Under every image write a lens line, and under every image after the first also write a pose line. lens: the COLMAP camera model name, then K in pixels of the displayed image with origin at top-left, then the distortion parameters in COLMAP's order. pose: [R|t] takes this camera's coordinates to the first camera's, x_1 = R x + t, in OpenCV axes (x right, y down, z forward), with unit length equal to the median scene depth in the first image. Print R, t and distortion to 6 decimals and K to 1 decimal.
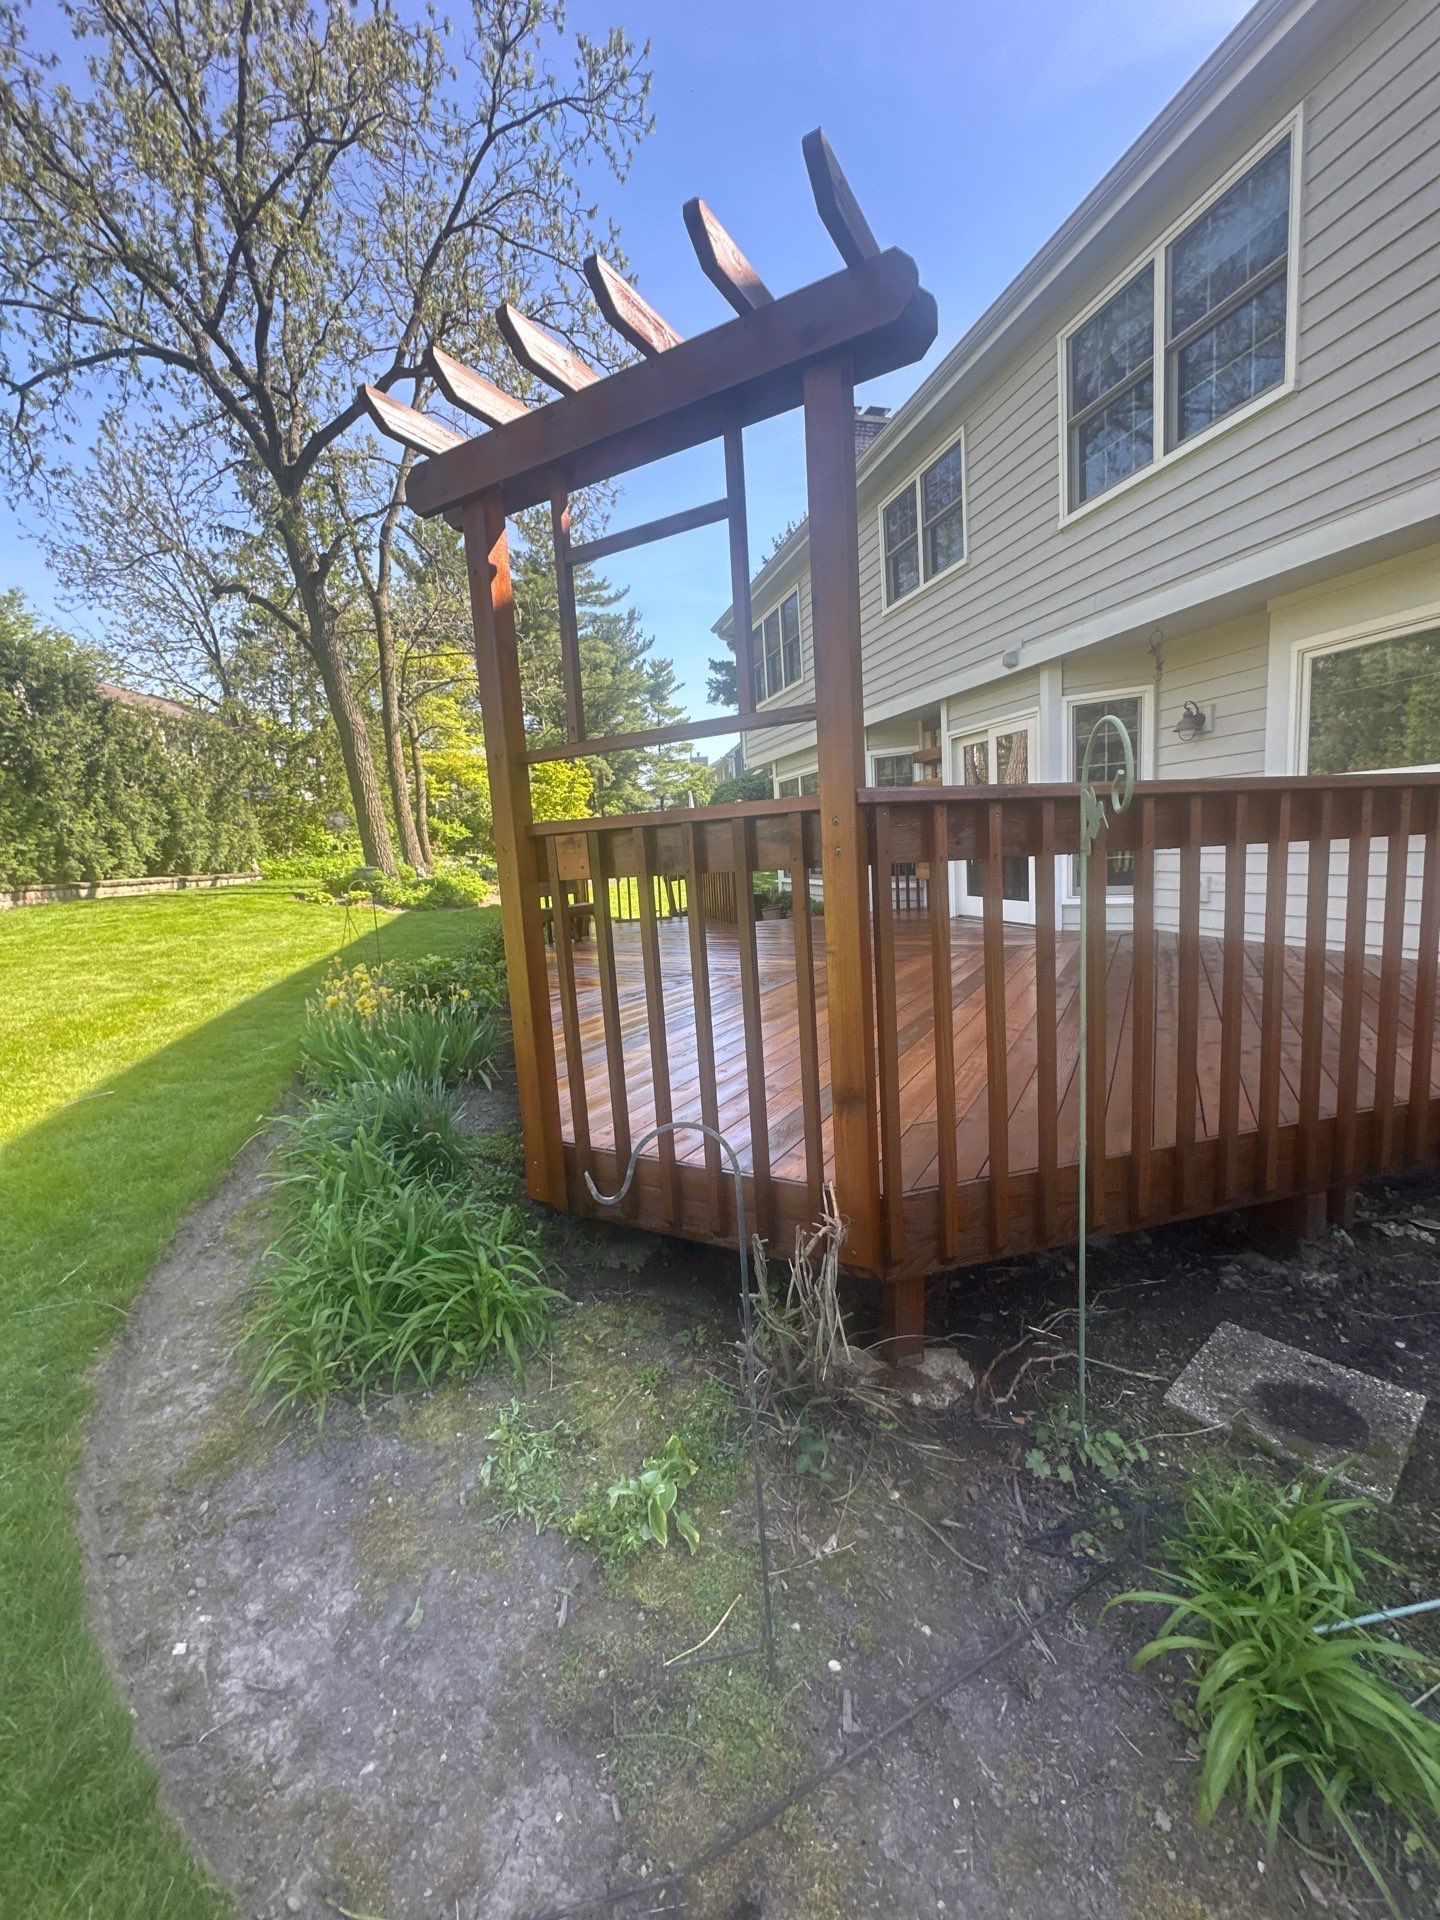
lens RADIAL K [[764.3, 0, 716.4], [0, 764.3, 960.6], [0, 0, 1]] dist [-0.004470, 0.000802]
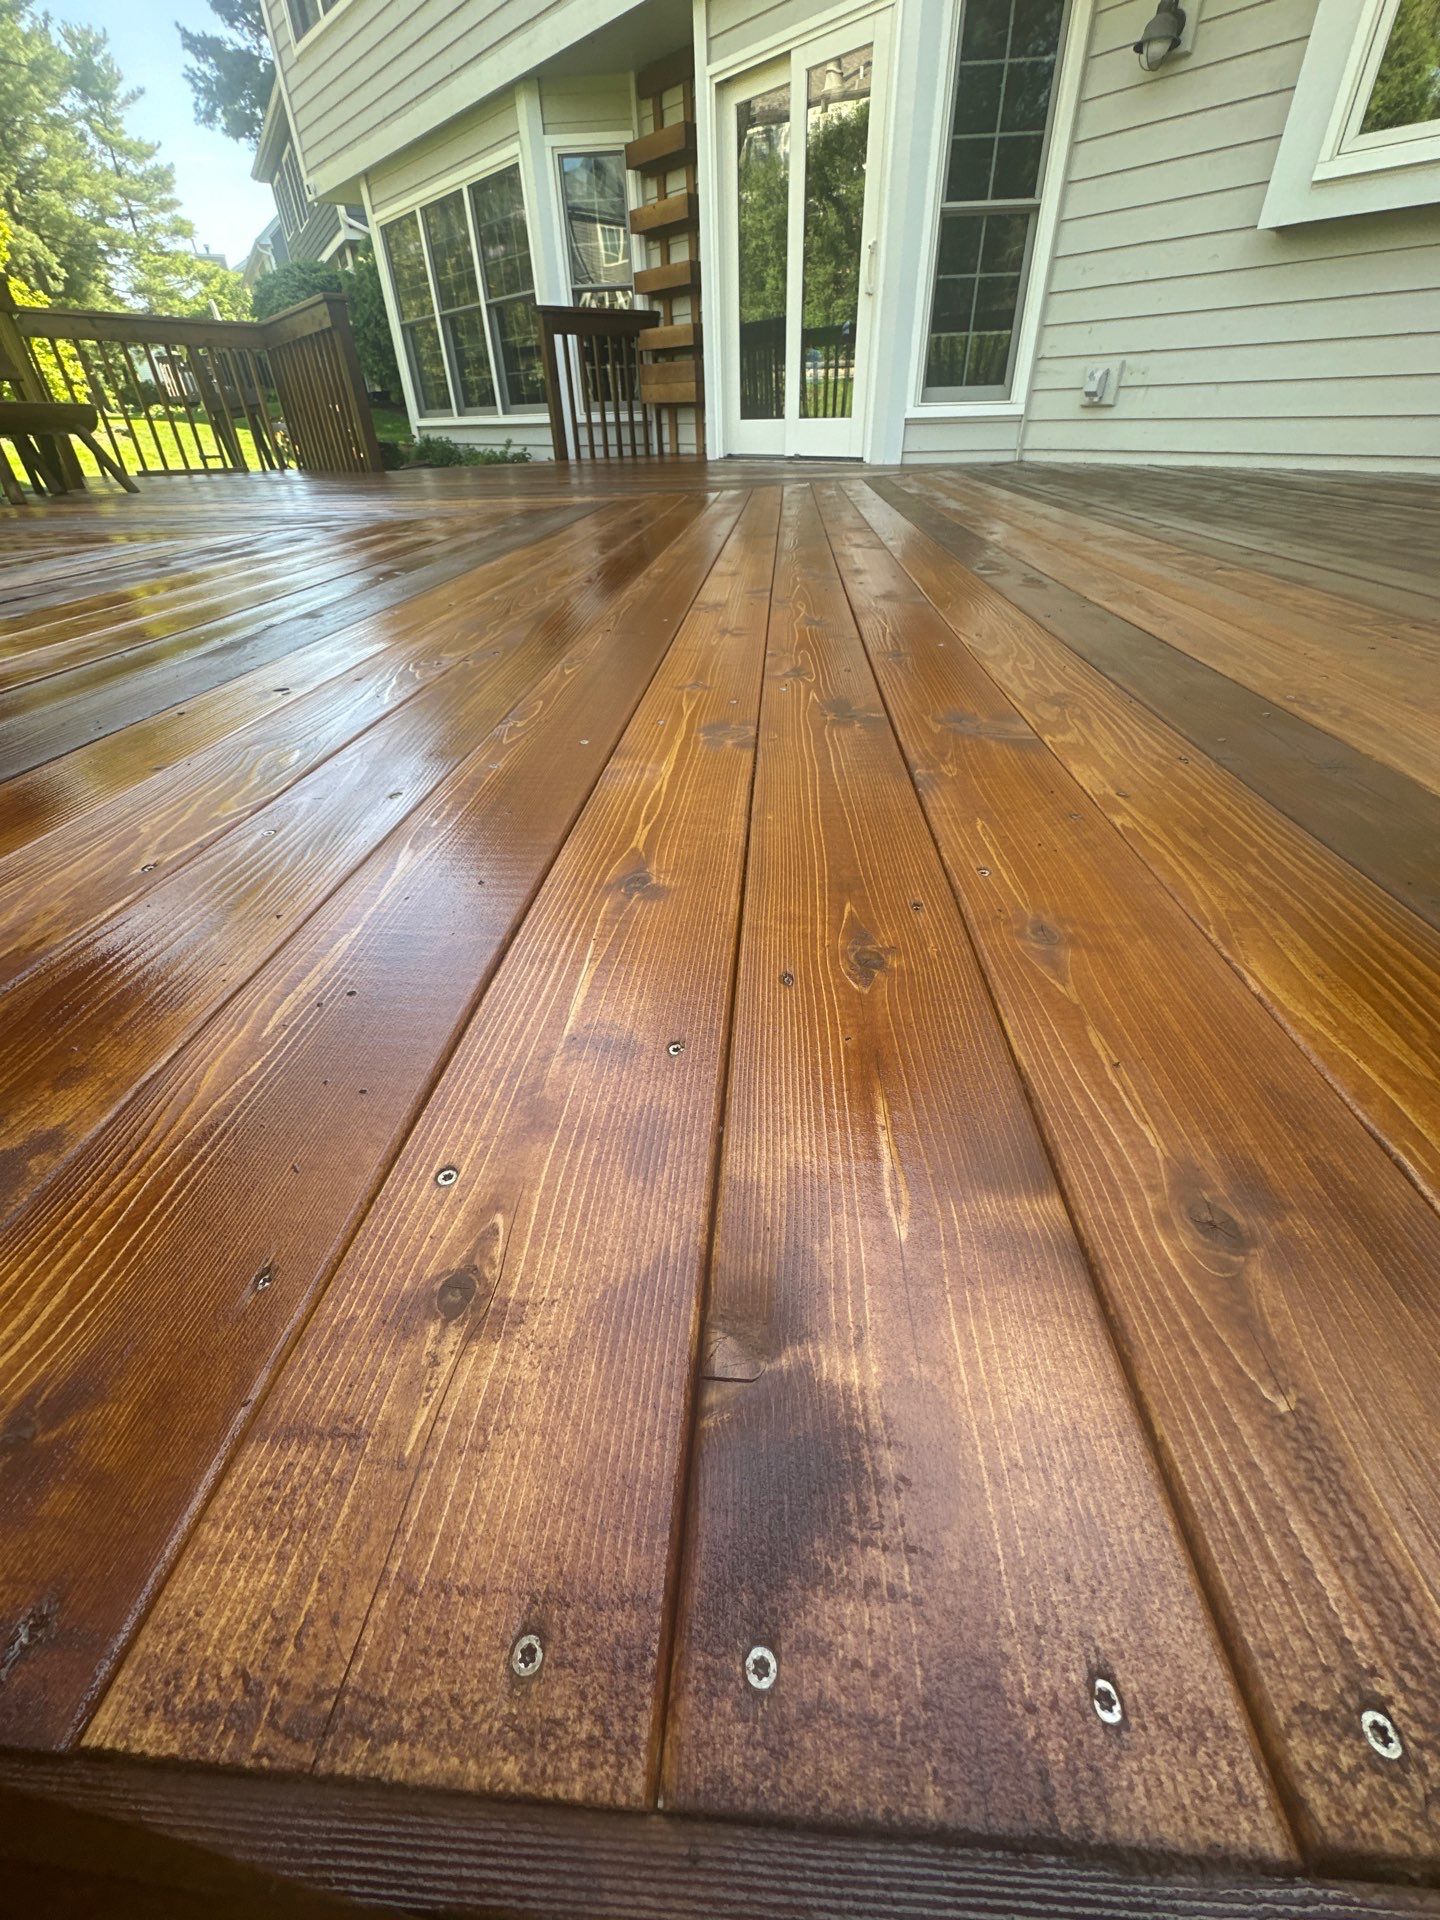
lens RADIAL K [[761.4, 0, 716.9], [0, 761.4, 958.4], [0, 0, 1]] dist [-0.002528, -0.000025]
pose [[0.901914, -0.218761, 0.372418, -0.019884], [0.033426, 0.895012, 0.444788, 0.018909], [-0.430621, -0.388712, 0.814536, 0.129850]]
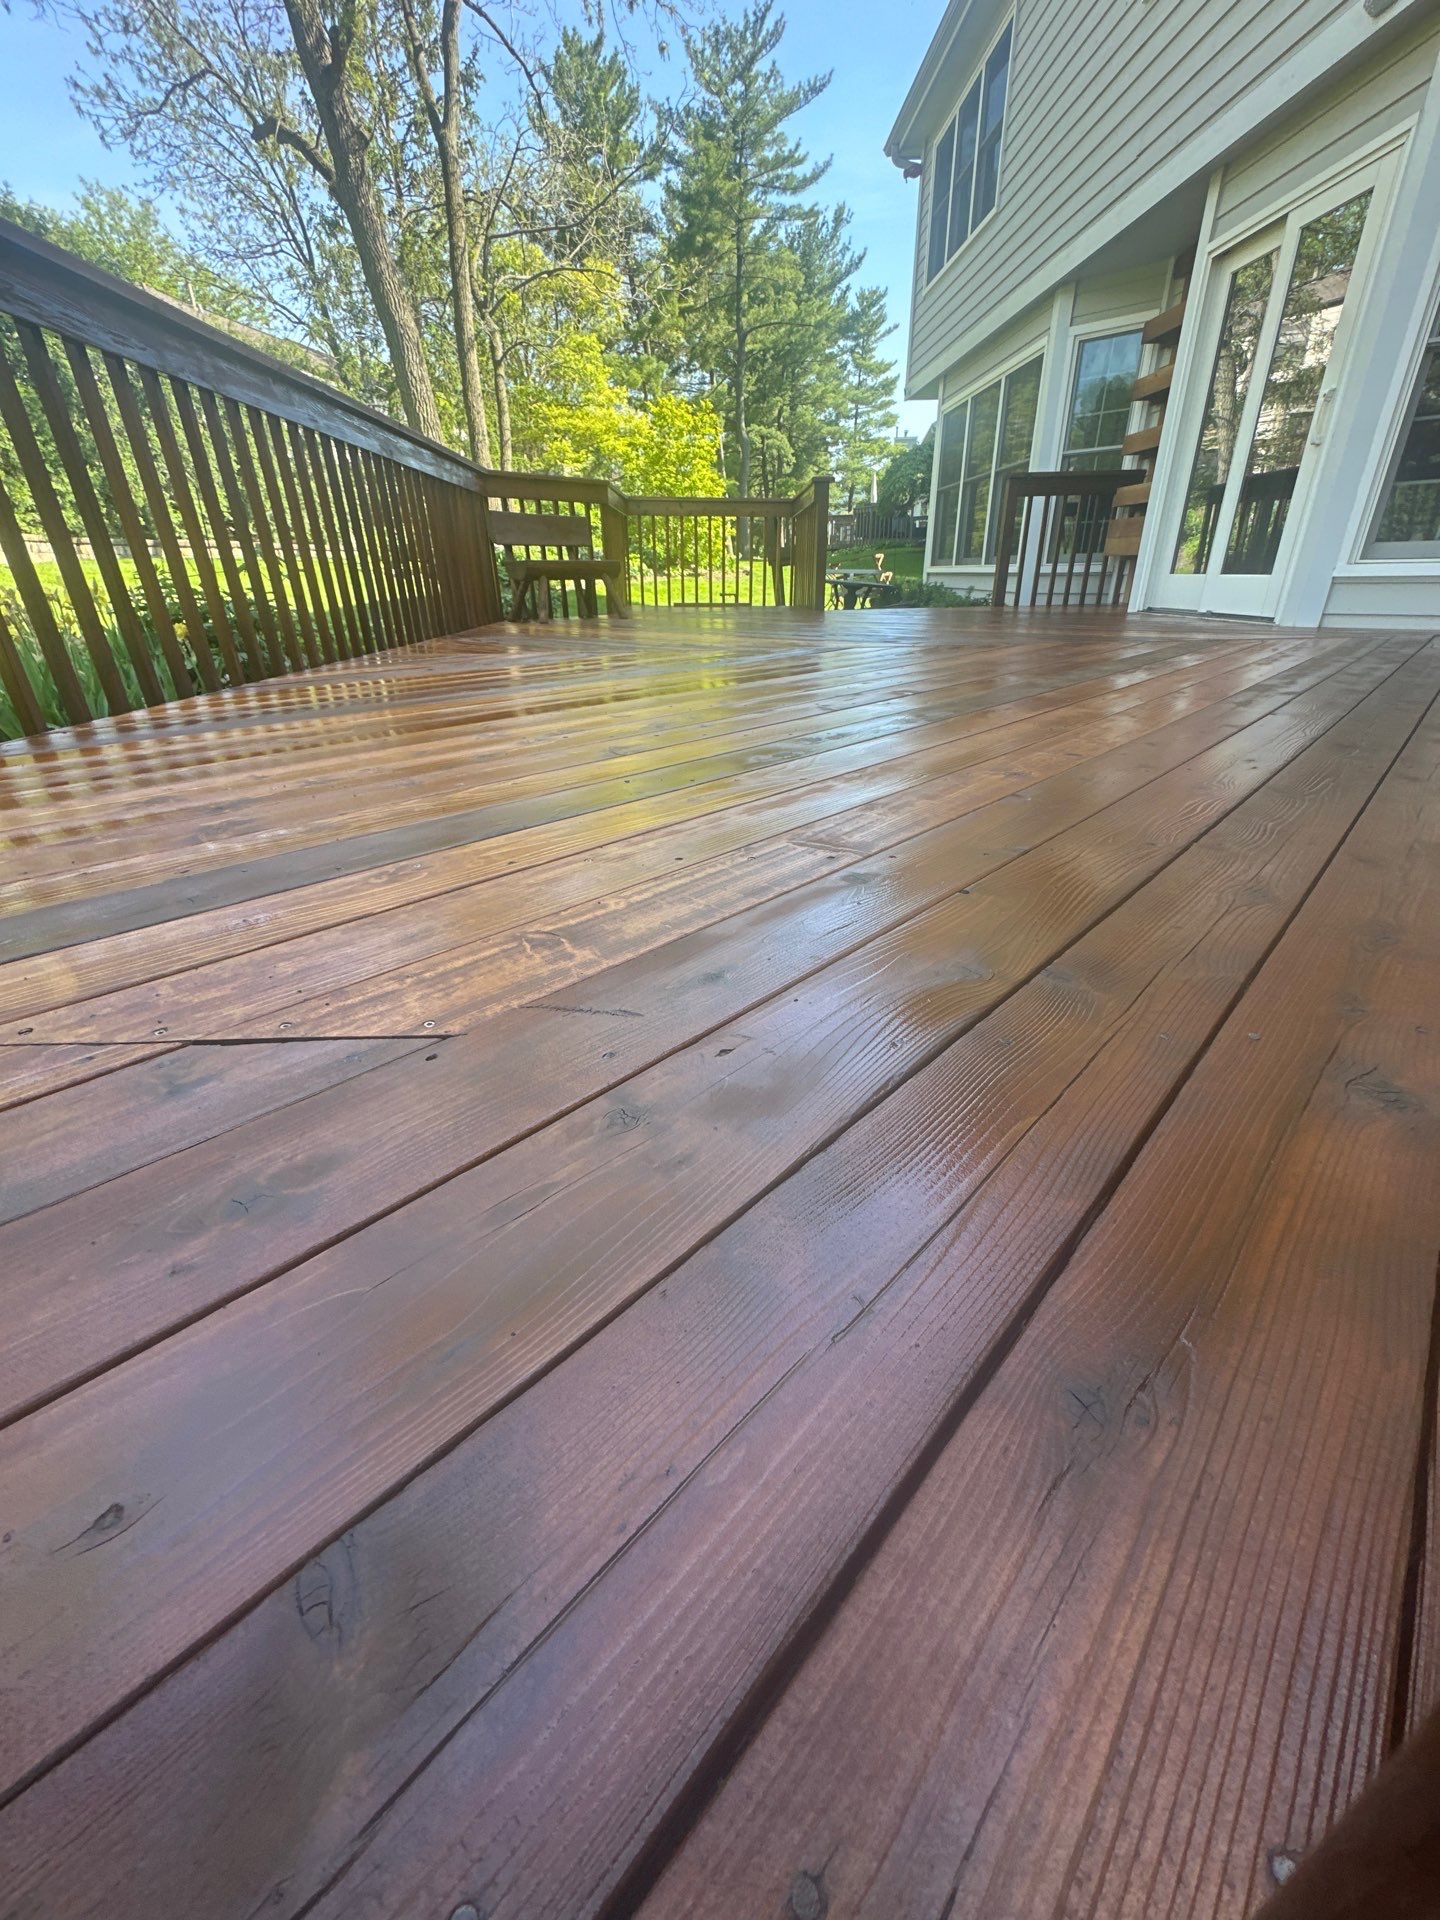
lens RADIAL K [[761.4, 0, 716.9], [0, 761.4, 958.4], [0, 0, 1]] dist [-0.002528, -0.000025]
pose [[0.971588, 0.140525, -0.190444, 0.061138], [-0.070880, 0.940486, 0.332358, 0.014011], [0.225814, -0.309416, 0.923726, 0.114140]]
